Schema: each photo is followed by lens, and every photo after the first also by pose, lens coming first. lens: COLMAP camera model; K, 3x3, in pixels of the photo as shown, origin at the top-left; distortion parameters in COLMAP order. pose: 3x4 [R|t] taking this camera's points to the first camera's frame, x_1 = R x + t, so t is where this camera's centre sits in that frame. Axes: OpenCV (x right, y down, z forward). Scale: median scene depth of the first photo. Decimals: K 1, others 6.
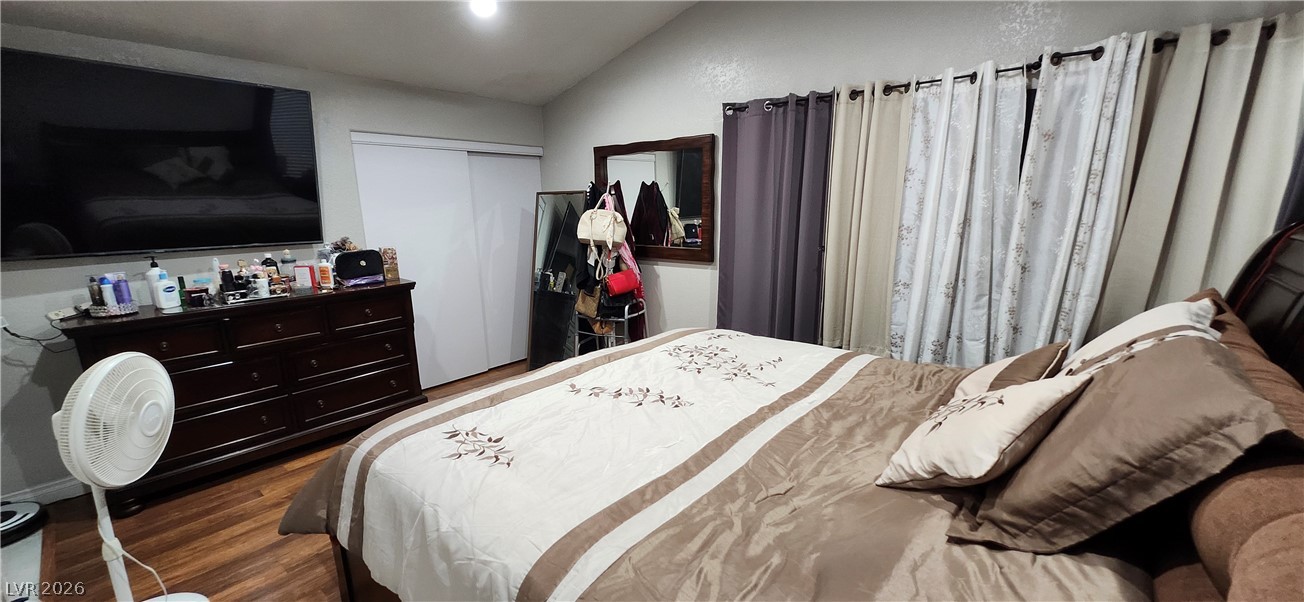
lens RADIAL K [[517.6, 0, 648.4], [0, 517.6, 317.9], [0, 0, 1]] dist [0.000850, 0.000116]
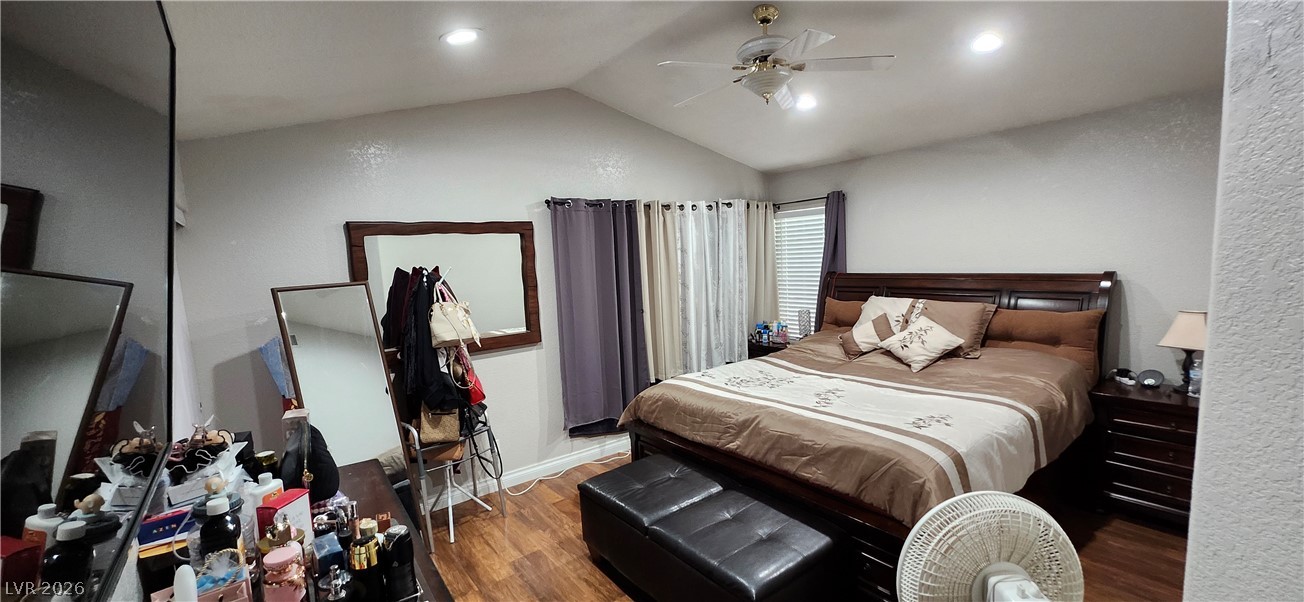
lens RADIAL K [[517.6, 0, 648.4], [0, 517.6, 317.9], [0, 0, 1]] dist [0.000850, 0.000116]
pose [[0.224528, -0.106694, 0.968609, -1.253760], [0.266564, 0.962800, 0.044264, -0.221049], [-0.937300, 0.248257, 0.244616, 0.830496]]
